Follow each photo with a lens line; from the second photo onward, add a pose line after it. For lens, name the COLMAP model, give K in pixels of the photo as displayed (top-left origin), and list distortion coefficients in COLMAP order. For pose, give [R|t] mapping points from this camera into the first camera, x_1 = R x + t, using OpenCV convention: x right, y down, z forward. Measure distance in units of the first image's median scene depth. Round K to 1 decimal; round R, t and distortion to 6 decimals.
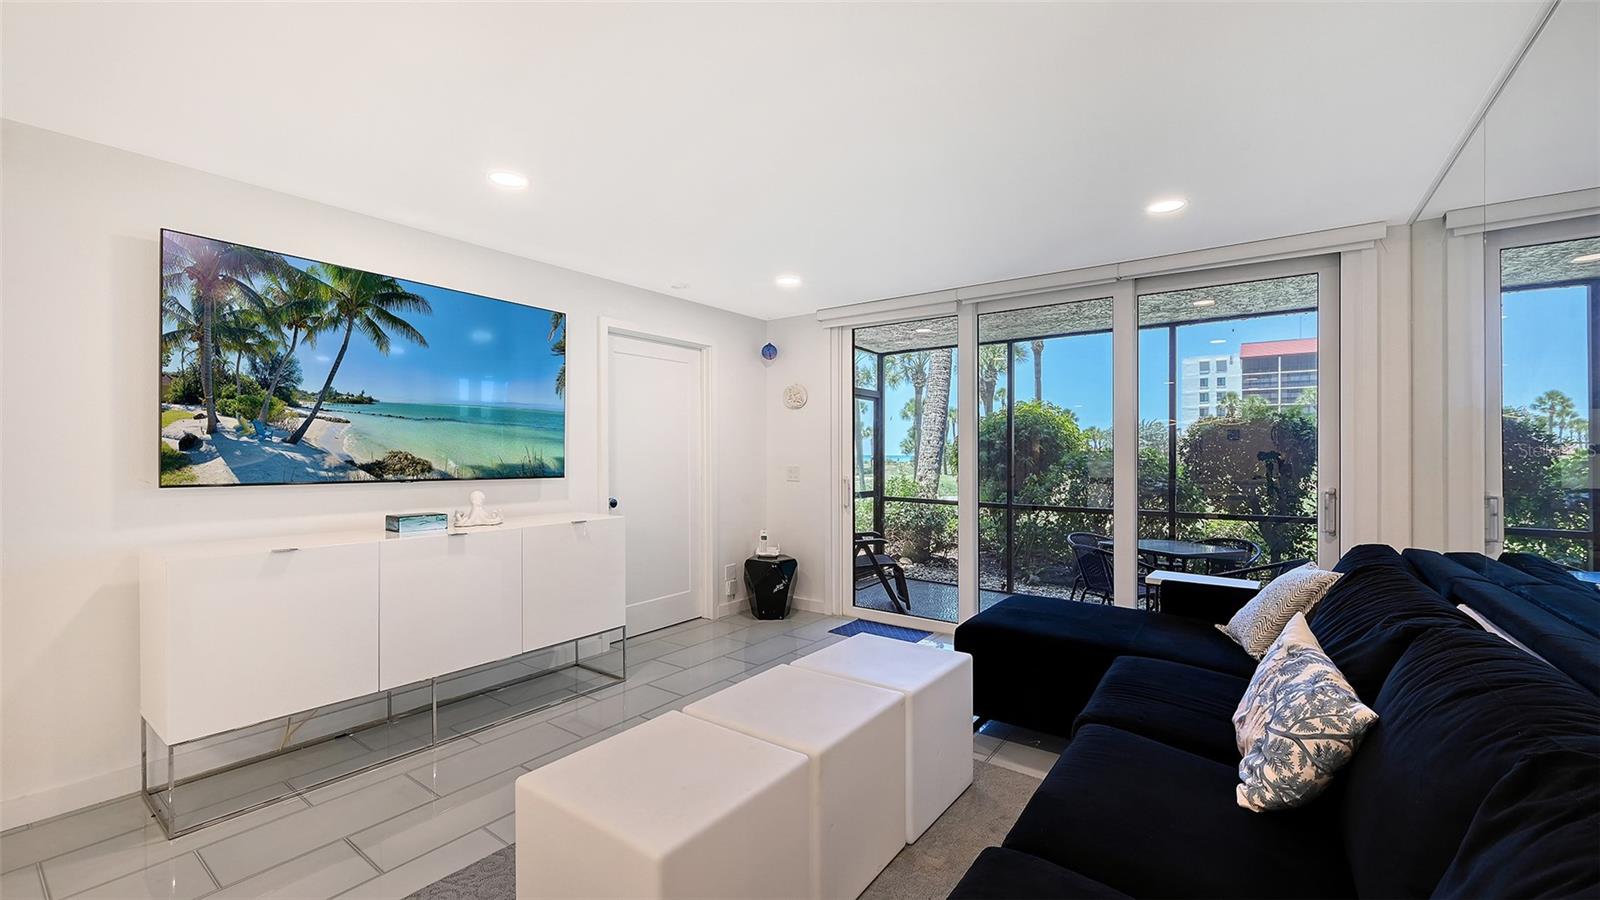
lens RADIAL K [[641.6, 0, 817.1], [0, 641.6, 453.5], [0, 0, 1]] dist [-0.004713, -0.000191]
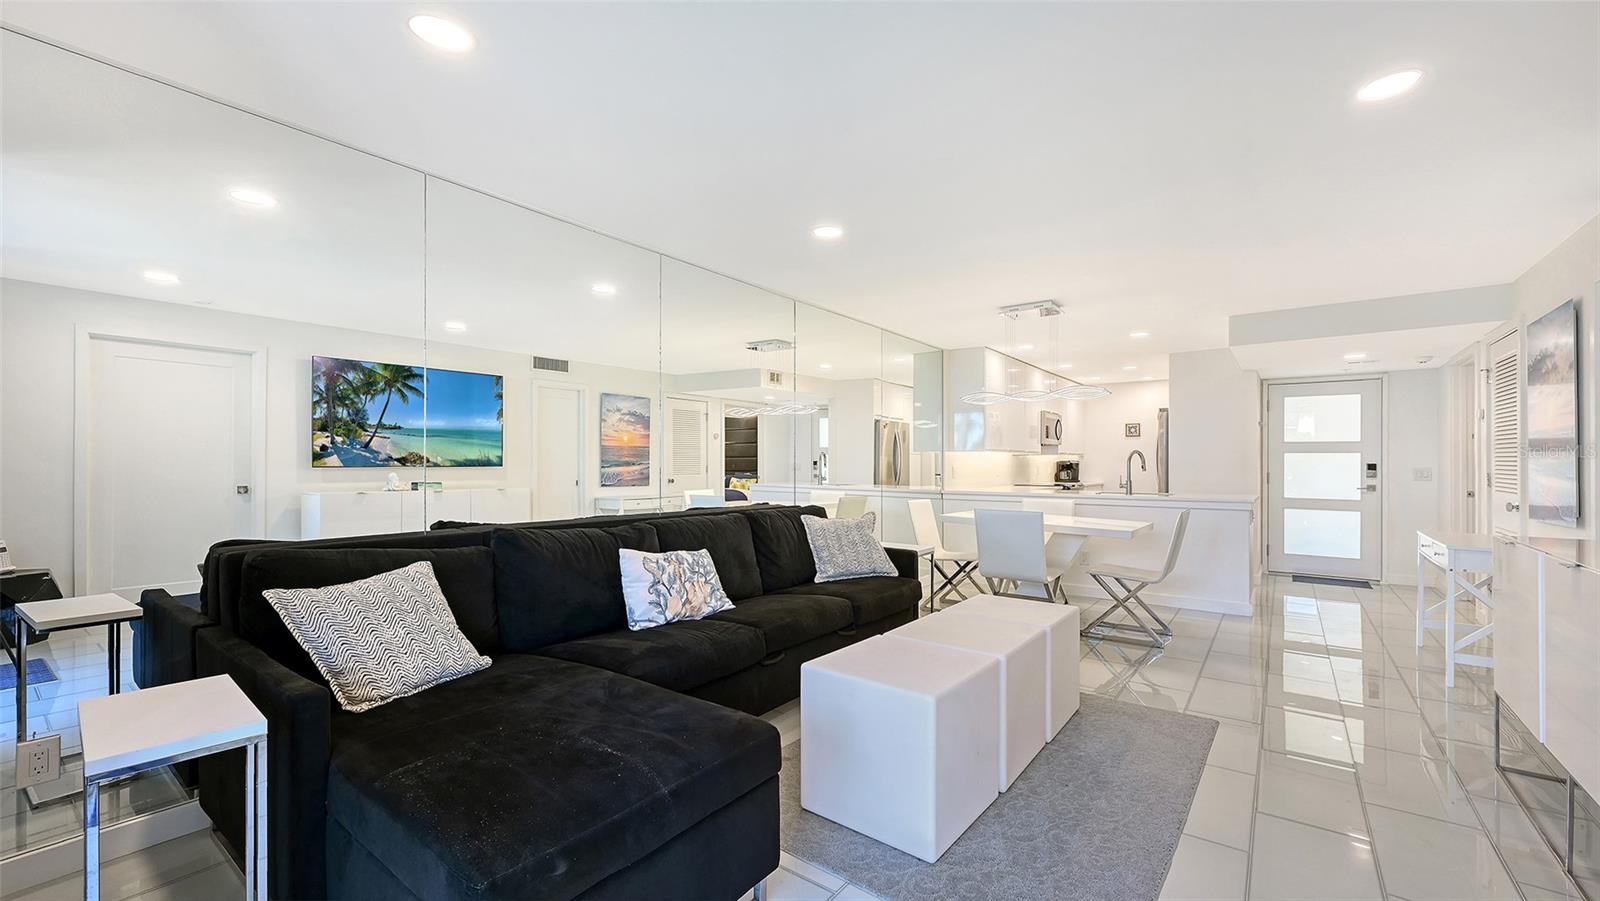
lens RADIAL K [[641.6, 0, 808.3], [0, 641.6, 457.1], [0, 0, 1]] dist [-0.004713, -0.000191]
pose [[0.999848, 0.002821, -0.017205, 0.684997], [-0.002705, 0.999973, 0.006784, -0.004688], [0.017224, -0.006736, 0.999829, -1.088840]]
